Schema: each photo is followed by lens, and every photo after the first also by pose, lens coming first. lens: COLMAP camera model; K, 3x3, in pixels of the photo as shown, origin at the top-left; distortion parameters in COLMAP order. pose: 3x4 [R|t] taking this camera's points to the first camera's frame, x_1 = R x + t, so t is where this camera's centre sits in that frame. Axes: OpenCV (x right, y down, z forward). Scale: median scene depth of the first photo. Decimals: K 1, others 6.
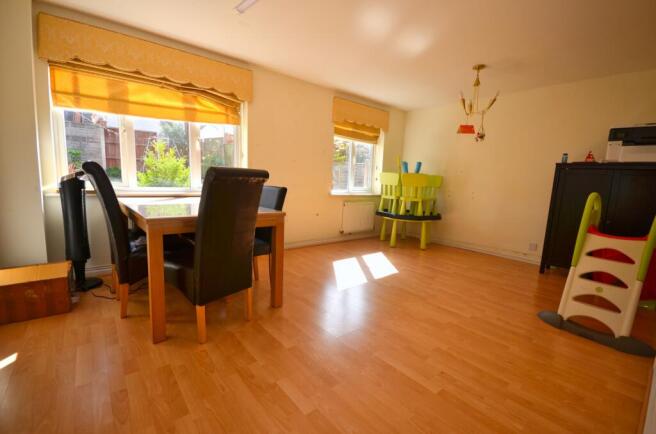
lens RADIAL K [[285.4, 0, 333.0], [0, 285.4, 219.3], [0, 0, 1]] dist [0.016378, -0.016796]
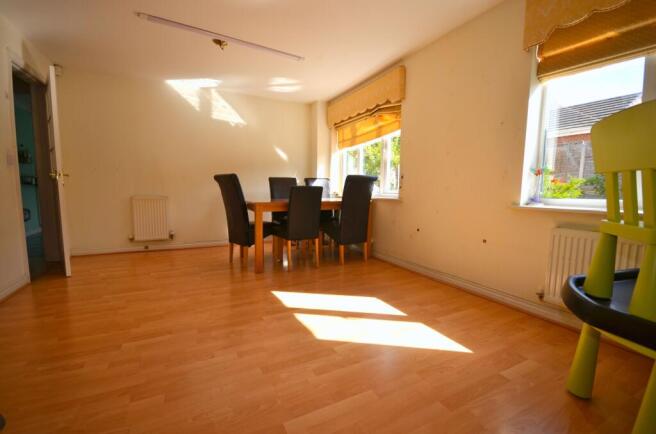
lens RADIAL K [[285.4, 0, 333.0], [0, 285.4, 219.3], [0, 0, 1]] dist [0.016378, -0.016796]
pose [[-0.213711, 0.055494, -0.975319, 0.821832], [-0.154260, 0.983942, 0.089786, -0.093173], [0.964641, 0.169641, -0.201719, 1.253203]]
